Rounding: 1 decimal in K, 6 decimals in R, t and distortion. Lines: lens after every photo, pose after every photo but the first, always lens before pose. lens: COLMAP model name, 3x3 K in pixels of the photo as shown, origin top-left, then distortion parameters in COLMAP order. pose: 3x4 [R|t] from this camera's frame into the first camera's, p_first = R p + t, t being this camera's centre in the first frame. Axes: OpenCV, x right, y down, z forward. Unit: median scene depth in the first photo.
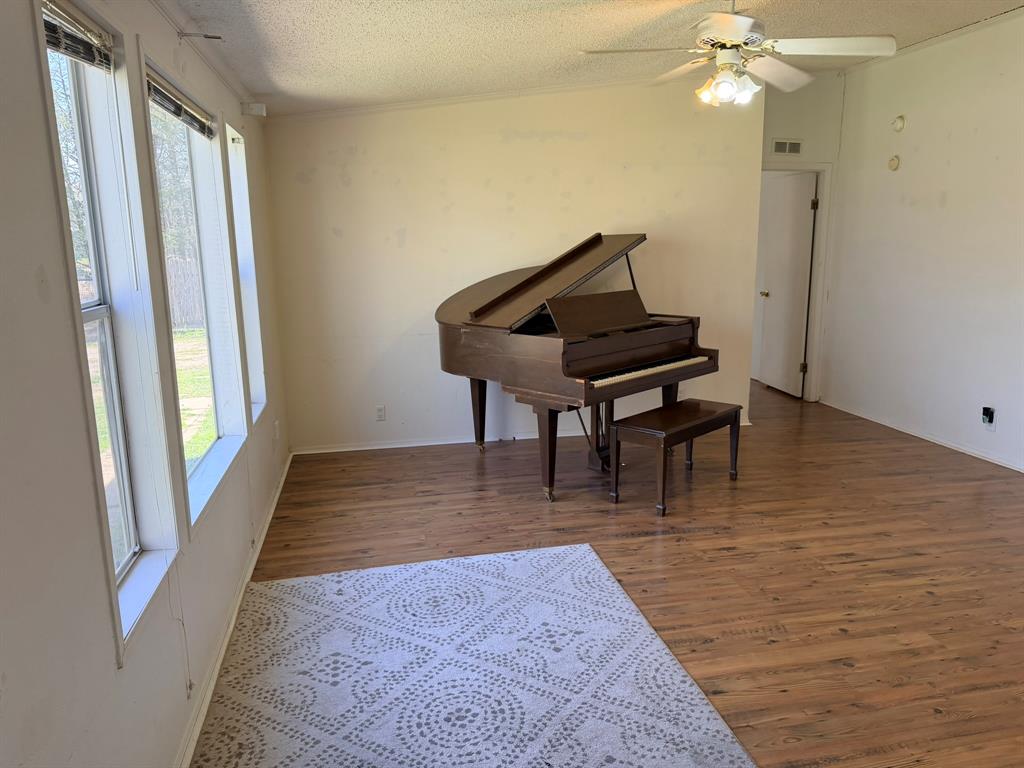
lens RADIAL K [[722.7, 0, 512.4], [0, 722.7, 384.3], [0, 0, 1]] dist [0.033668, -0.044313]
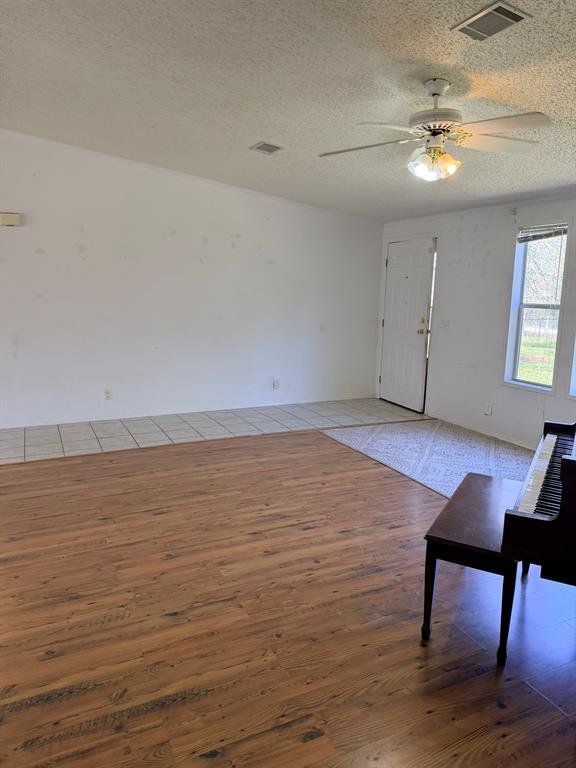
lens RADIAL K [[542.0, 0, 287.5], [0, 542.0, 384.7], [0, 0, 1]] dist [0.033668, -0.044313]
pose [[-0.969216, 0.036018, -0.243564, 0.709604], [-0.057030, 0.929497, 0.364394, -0.349188], [0.239517, 0.367067, -0.898829, 1.736335]]
